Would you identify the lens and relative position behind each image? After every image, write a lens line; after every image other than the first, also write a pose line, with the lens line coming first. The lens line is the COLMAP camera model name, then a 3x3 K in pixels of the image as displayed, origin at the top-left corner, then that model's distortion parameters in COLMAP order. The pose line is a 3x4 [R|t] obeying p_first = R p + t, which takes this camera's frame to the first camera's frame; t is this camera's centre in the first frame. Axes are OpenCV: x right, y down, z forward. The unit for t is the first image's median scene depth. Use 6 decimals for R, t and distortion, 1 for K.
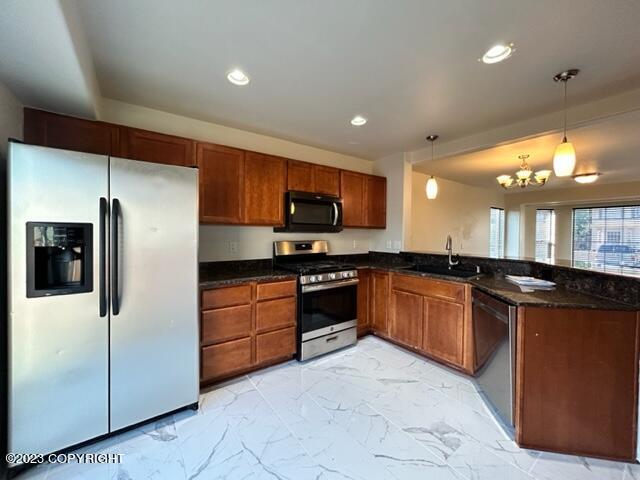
lens RADIAL K [[256.3, 0, 323.4], [0, 256.3, 236.8], [0, 0, 1]] dist [-0.000951, 0.000040]
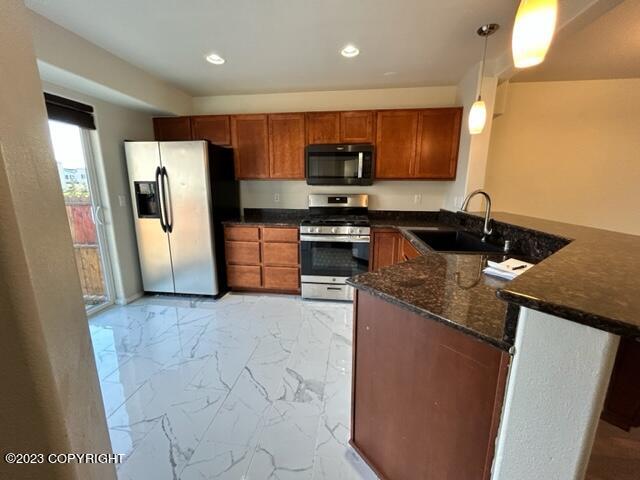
lens RADIAL K [[256.3, 0, 321.2], [0, 256.3, 237.8], [0, 0, 1]] dist [-0.000951, 0.000040]
pose [[0.733429, 0.135201, -0.666186, 0.693451], [-0.007891, 0.981648, 0.190536, -0.008256], [0.679721, -0.134488, 0.721036, 0.240482]]
